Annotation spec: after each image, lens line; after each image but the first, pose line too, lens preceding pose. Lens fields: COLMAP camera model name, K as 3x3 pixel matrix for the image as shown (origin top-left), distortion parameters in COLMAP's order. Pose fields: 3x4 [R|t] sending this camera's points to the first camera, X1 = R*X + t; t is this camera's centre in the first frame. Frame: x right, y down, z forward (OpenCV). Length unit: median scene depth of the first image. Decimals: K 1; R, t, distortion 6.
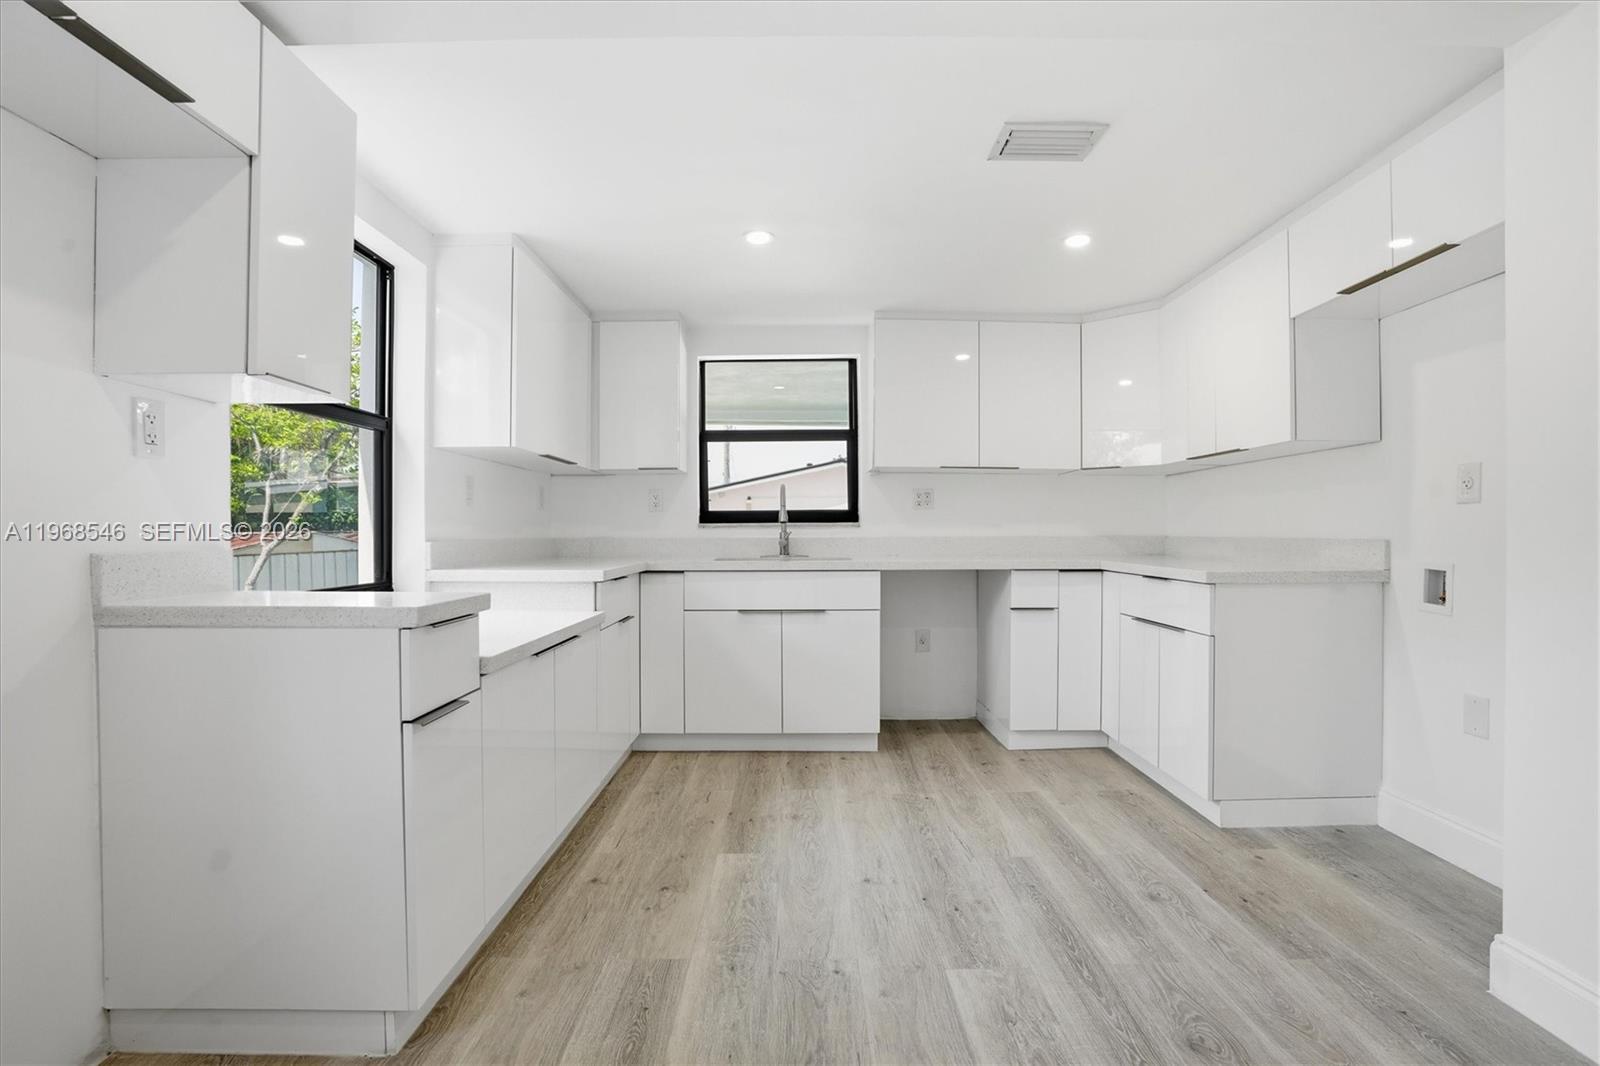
lens RADIAL K [[772.7, 0, 798.7], [0, 772.7, 528.7], [0, 0, 1]] dist [-0.030482, 0.013398]
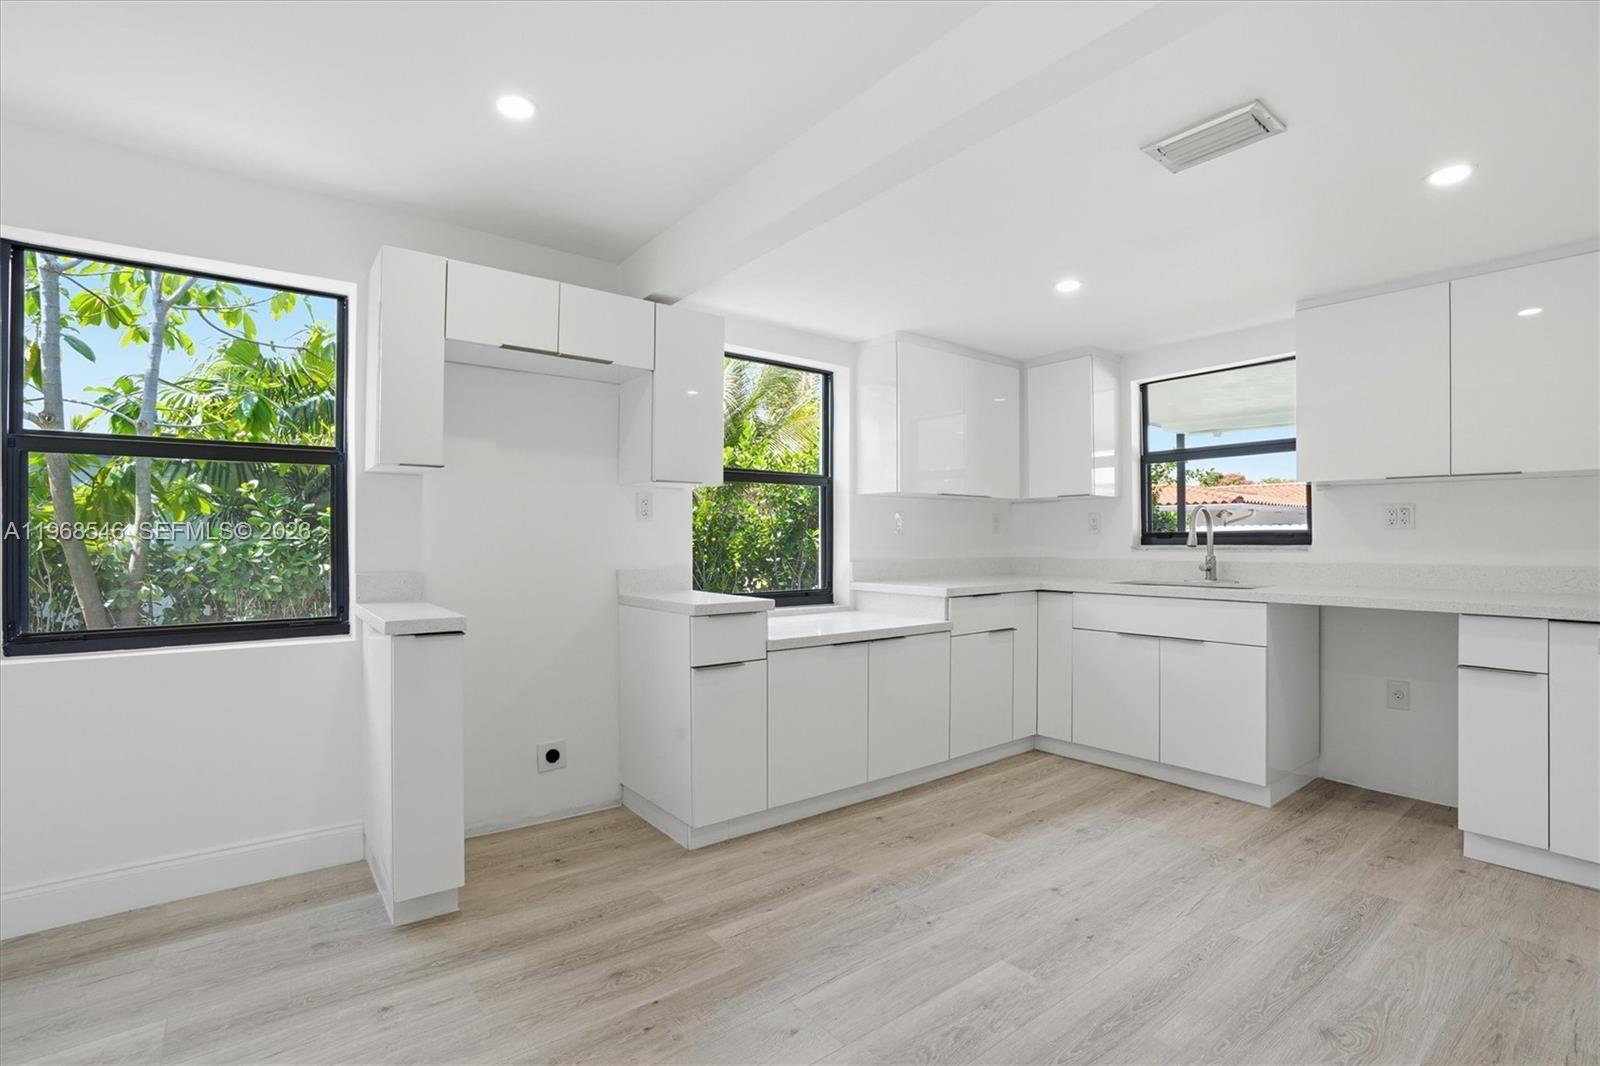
lens RADIAL K [[772.7, 0, 795.4], [0, 772.7, 531.0], [0, 0, 1]] dist [-0.030482, 0.013398]
pose [[0.600082, -0.007776, -0.799901, 0.545581], [0.005744, 0.999969, -0.005412, -0.030139], [0.799918, -0.001347, 0.600108, 0.049429]]
